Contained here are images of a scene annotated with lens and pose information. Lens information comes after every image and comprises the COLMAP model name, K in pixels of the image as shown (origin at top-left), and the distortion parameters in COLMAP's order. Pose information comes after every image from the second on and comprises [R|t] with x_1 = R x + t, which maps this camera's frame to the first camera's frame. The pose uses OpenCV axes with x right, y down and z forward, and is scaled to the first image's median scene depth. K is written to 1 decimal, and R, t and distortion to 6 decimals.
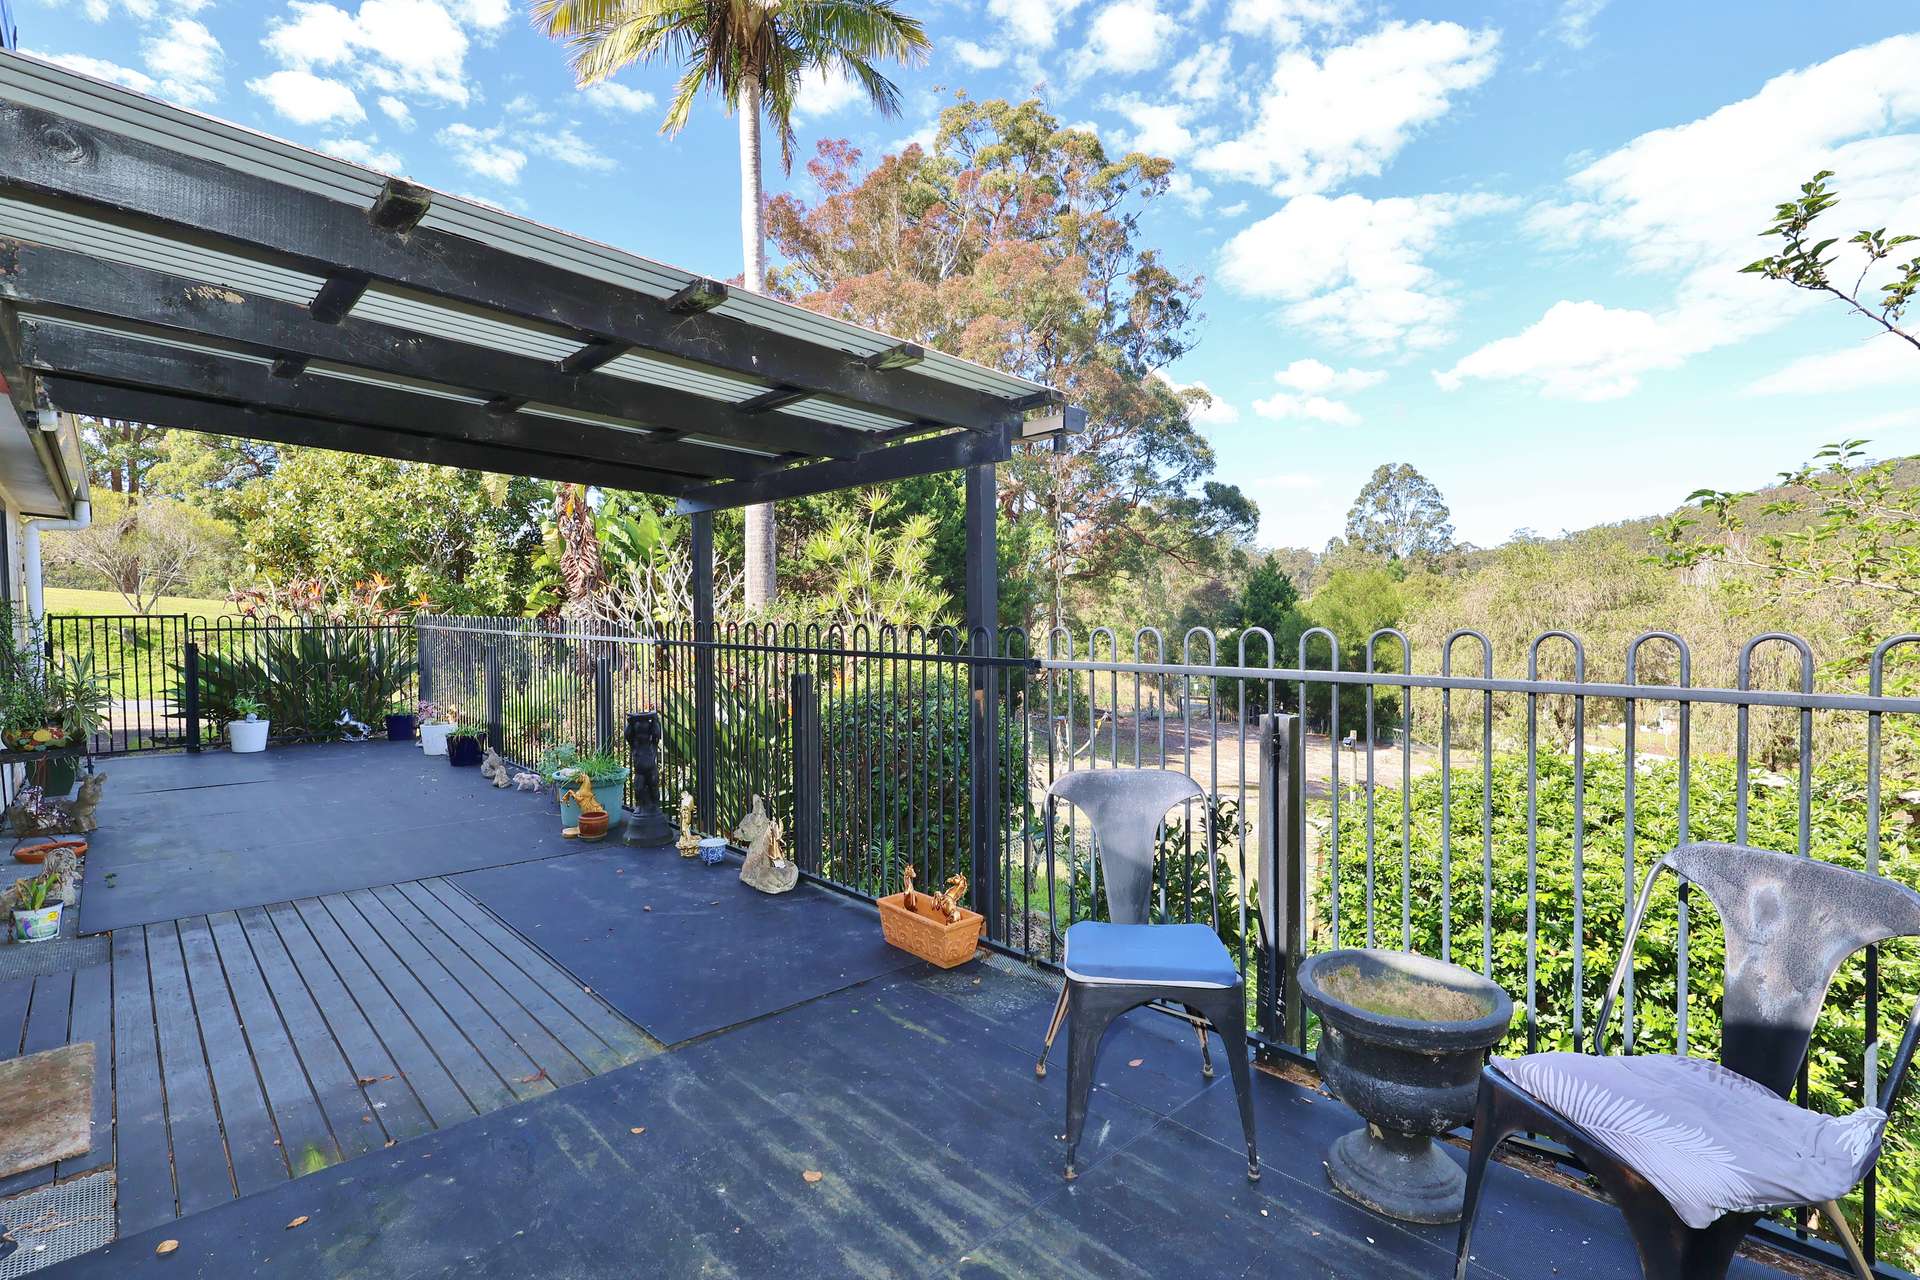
lens RADIAL K [[872.8, 0, 954.2], [0, 872.8, 641.9], [0, 0, 1]] dist [-0.012096, -0.000822]
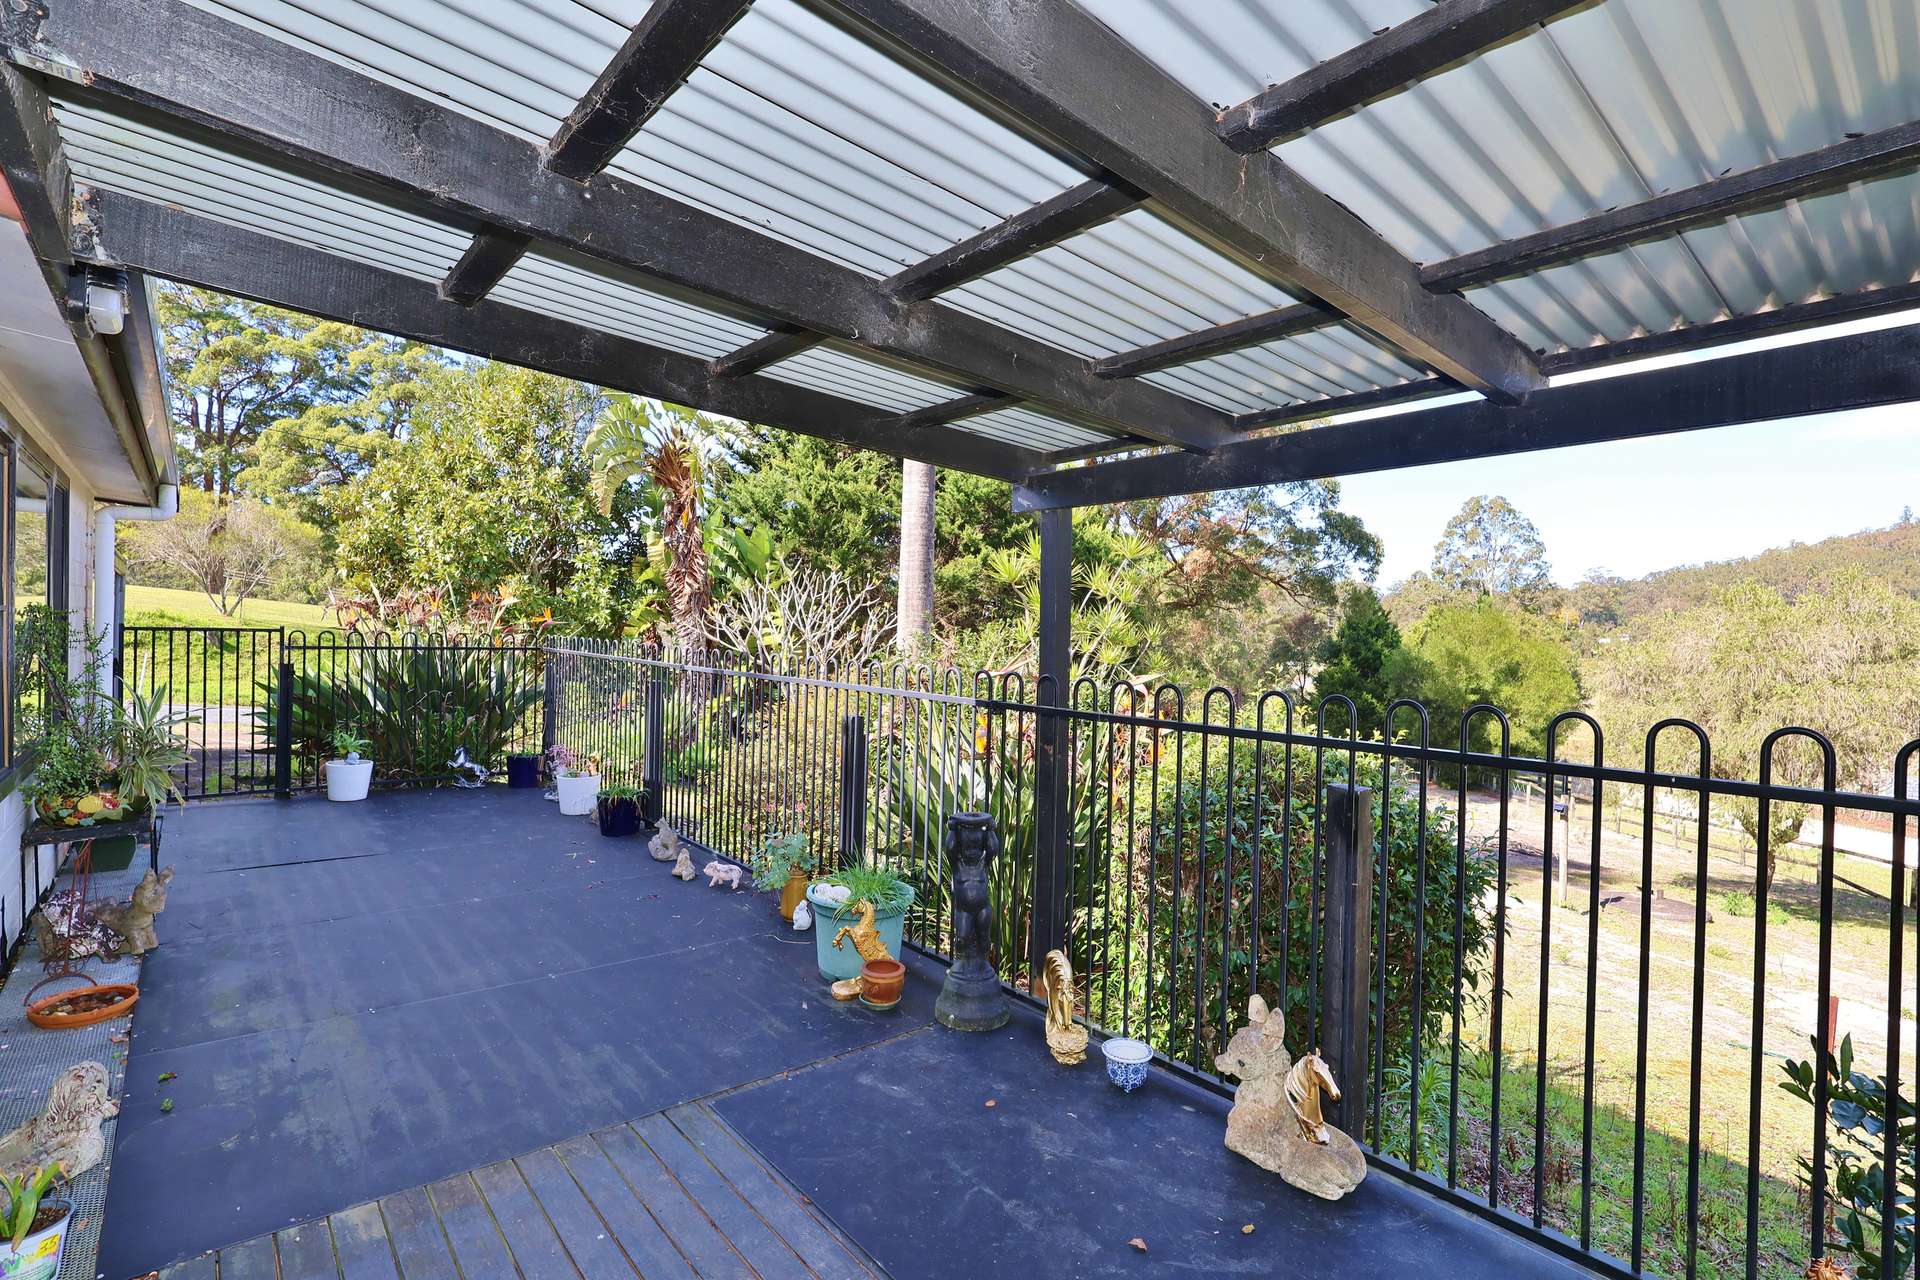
lens RADIAL K [[887.7, 0, 960.0], [0, 887.7, 640.0], [0, 0, 1]] dist [-0.012046, 0.000372]
pose [[0.997781, 0.031415, -0.058706, -0.097927], [-0.033123, 0.999049, -0.028357, -0.008705], [0.057759, 0.030239, 0.997872, 0.100375]]
